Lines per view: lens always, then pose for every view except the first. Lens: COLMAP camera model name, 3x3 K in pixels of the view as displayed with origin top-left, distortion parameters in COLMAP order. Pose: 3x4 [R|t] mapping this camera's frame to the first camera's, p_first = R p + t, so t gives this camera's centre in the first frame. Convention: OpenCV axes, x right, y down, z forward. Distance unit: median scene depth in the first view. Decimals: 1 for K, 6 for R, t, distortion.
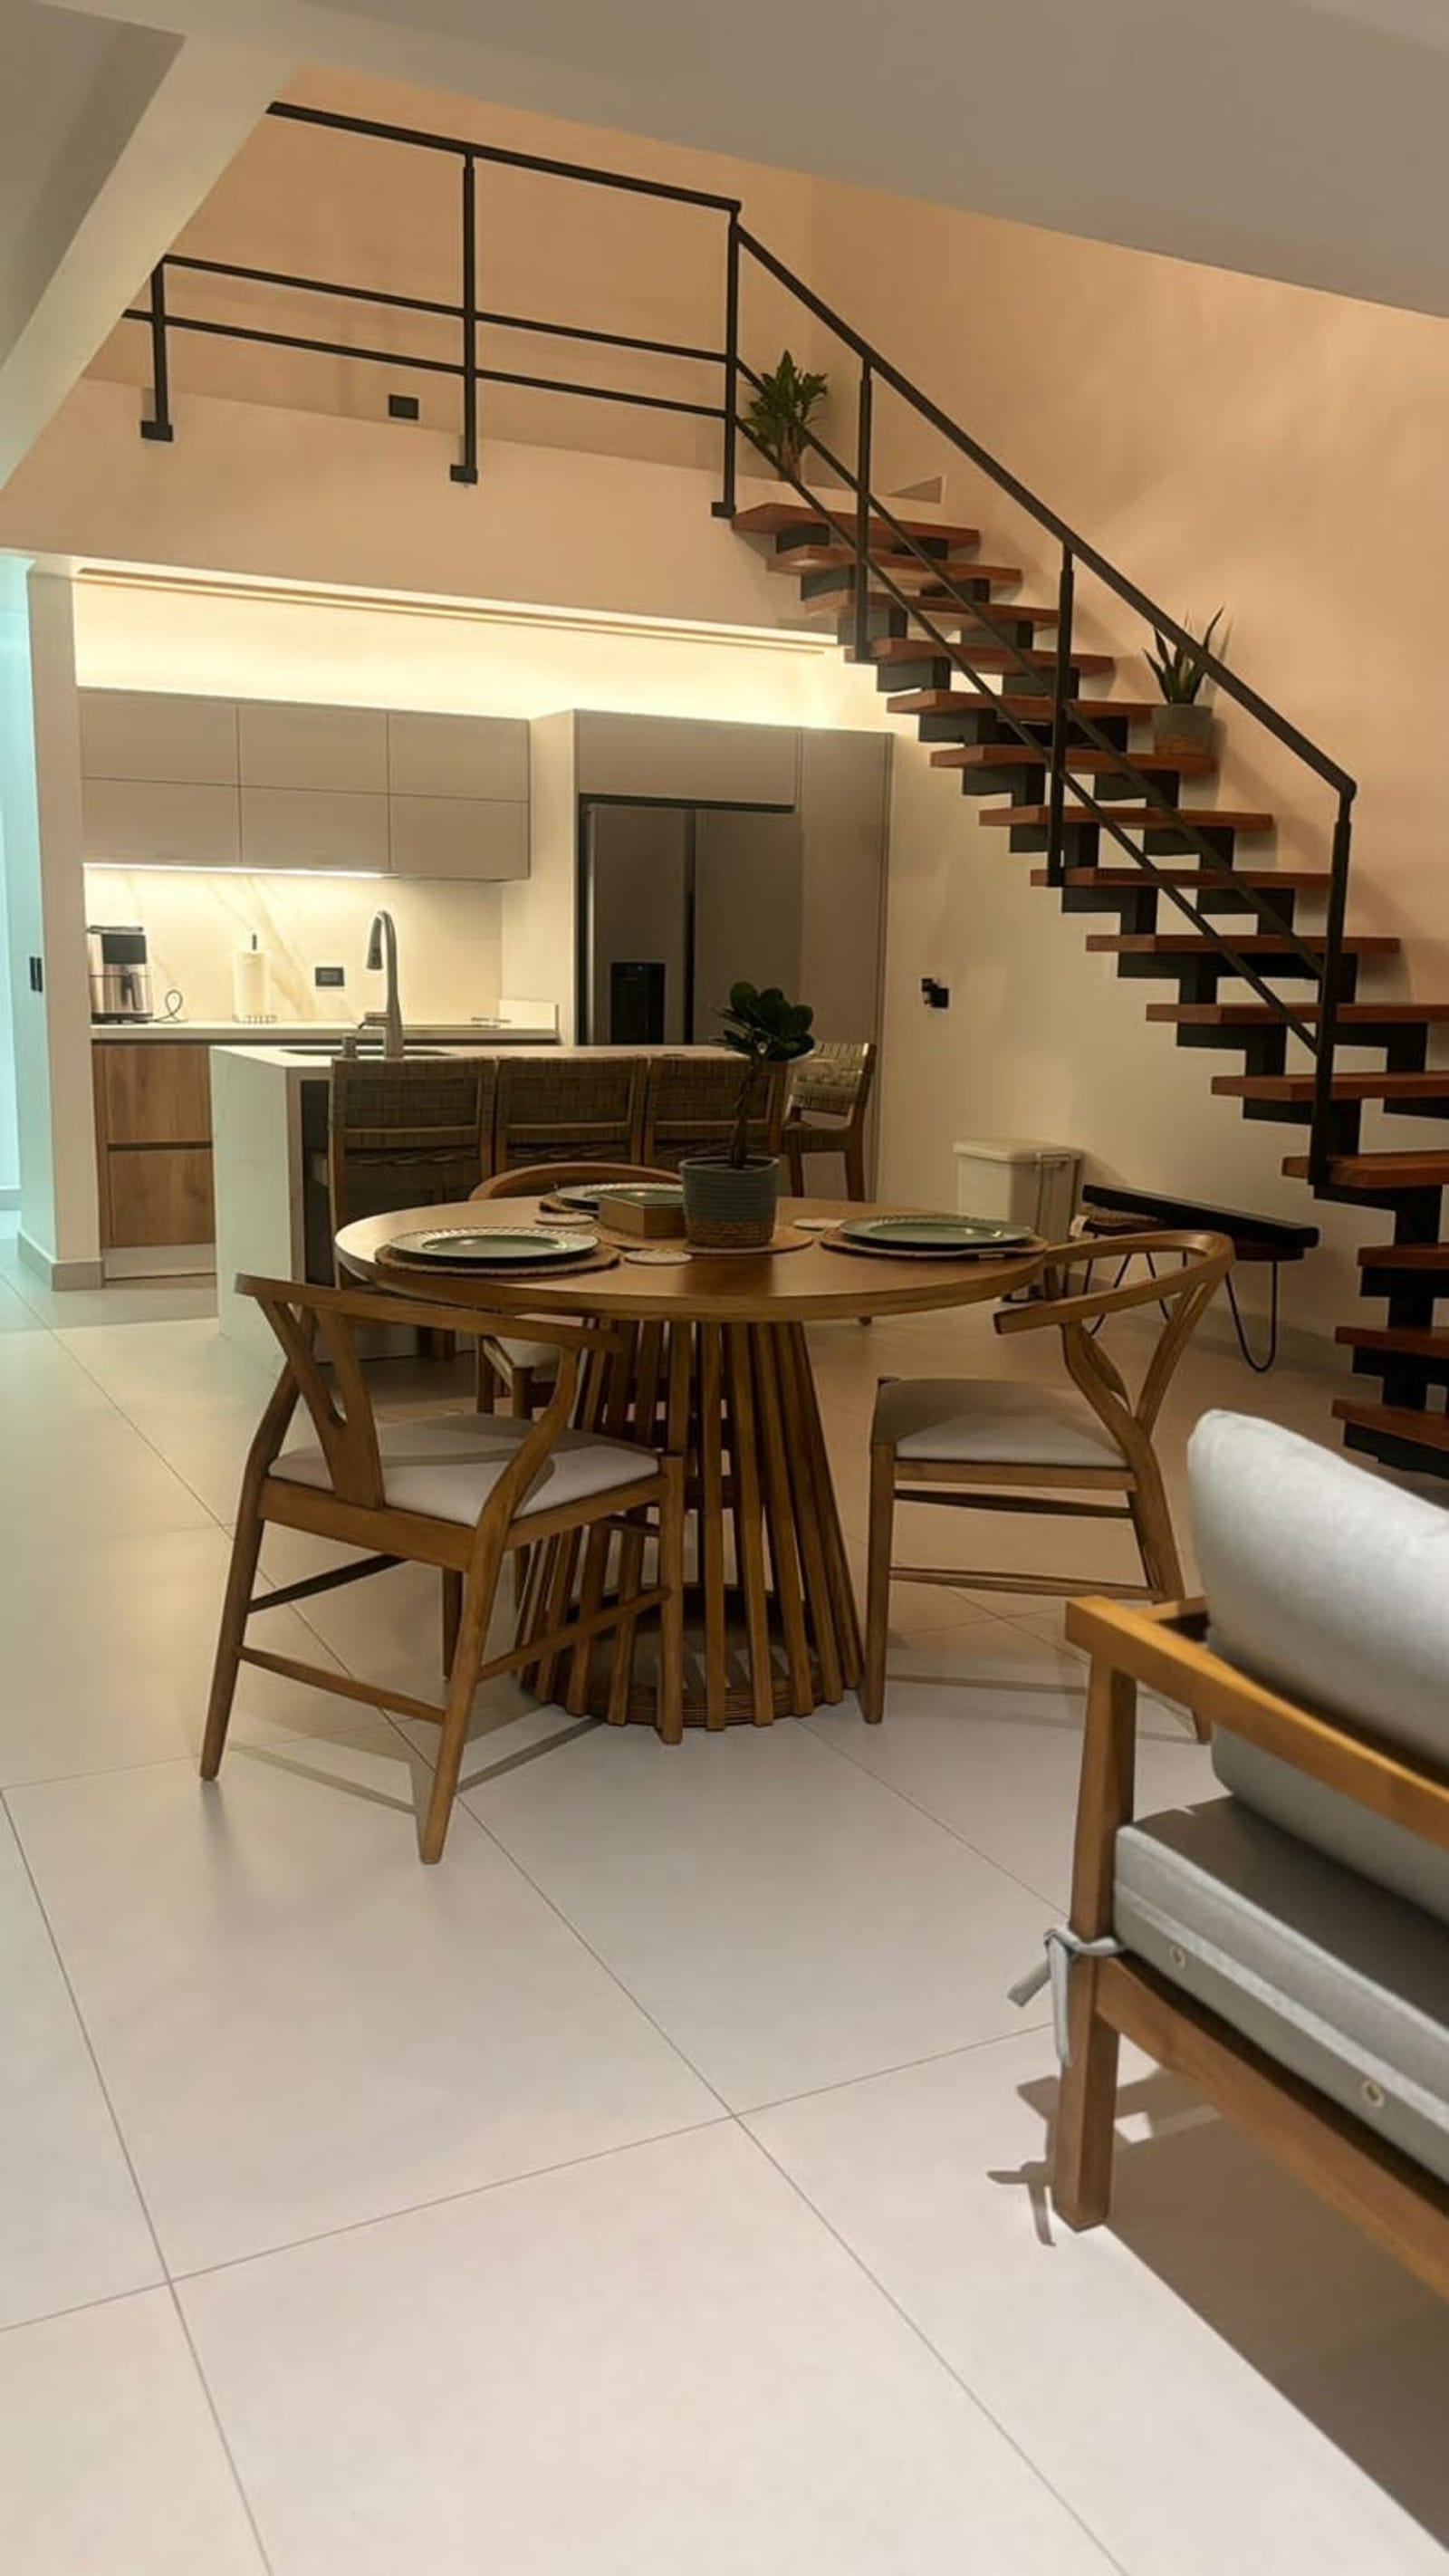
lens RADIAL K [[1930.8, 0, 726.5], [0, 1930.8, 1291.8], [0, 0, 1]] dist [0.027969, 0.000112]
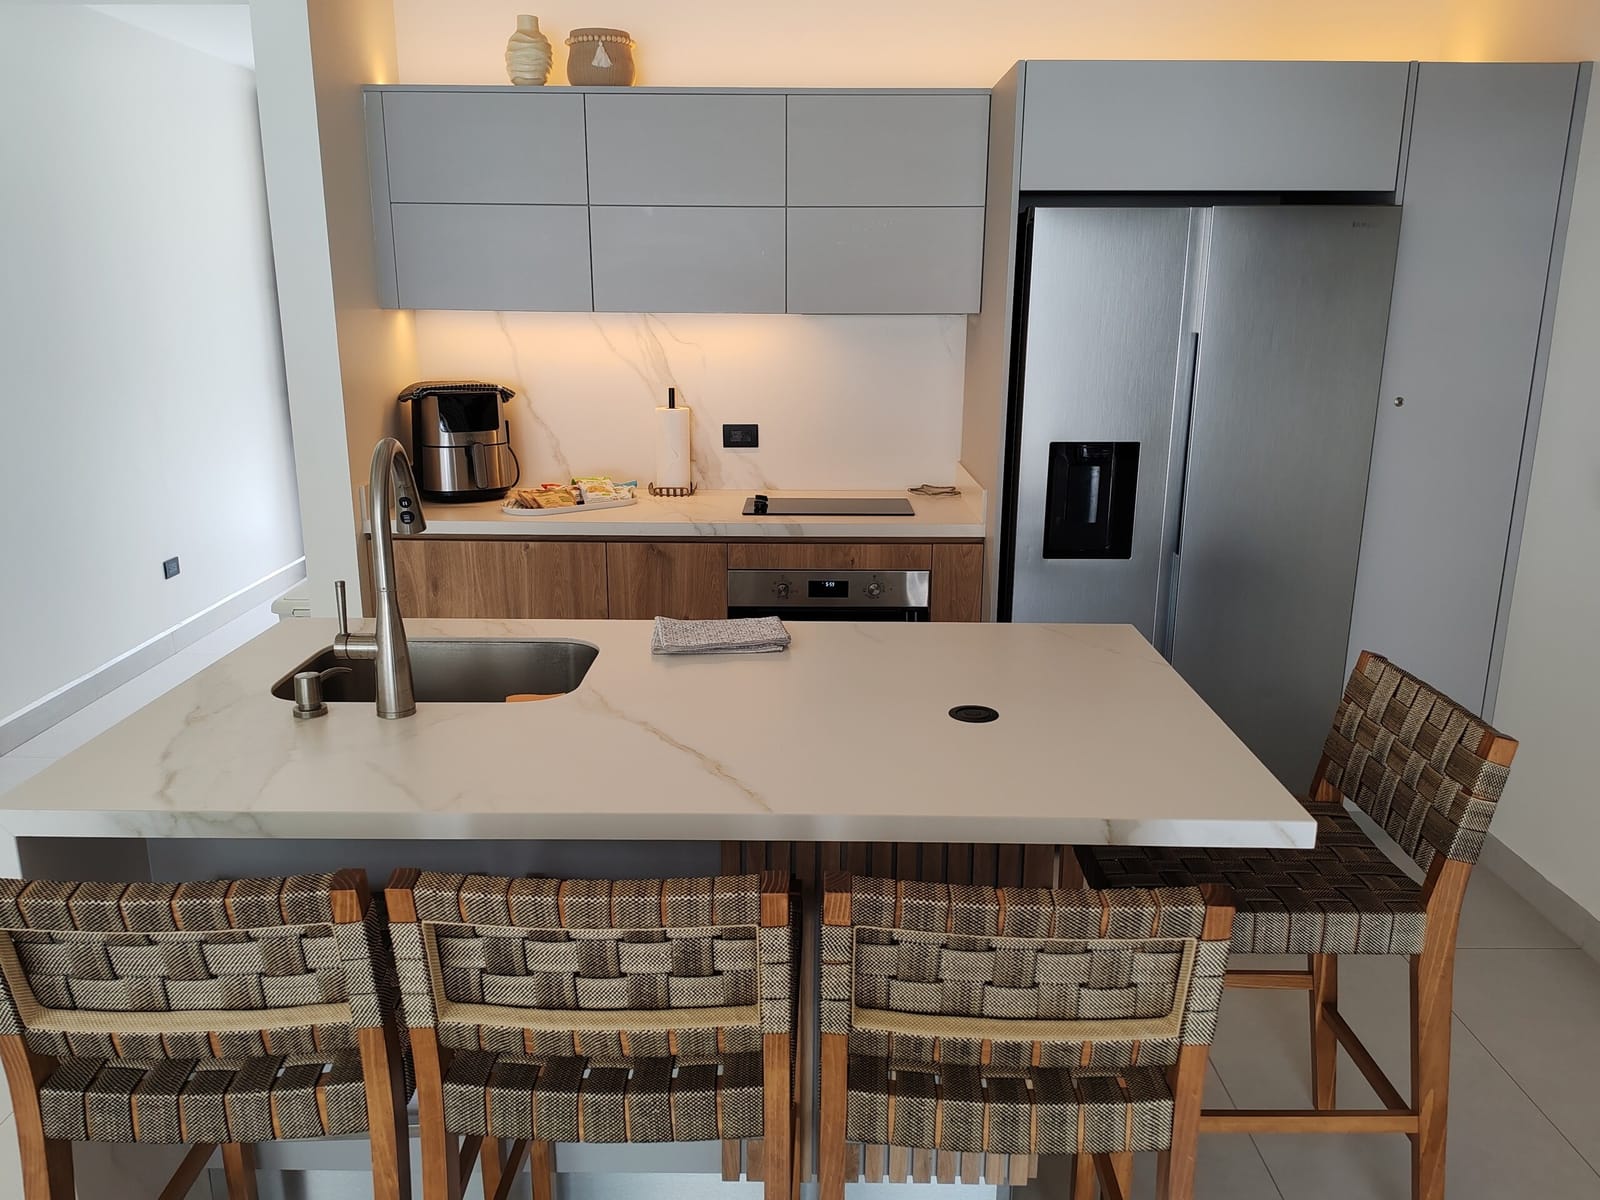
lens RADIAL K [[1246.1, 0, 790.3], [0, 1246.1, 606.5], [0, 0, 1]] dist [0.125113, -0.172654]
pose [[0.883606, 0.103784, -0.456585, 0.070071], [-0.071660, 0.993612, 0.087173, -0.150365], [0.462715, -0.044308, 0.885399, 0.580388]]
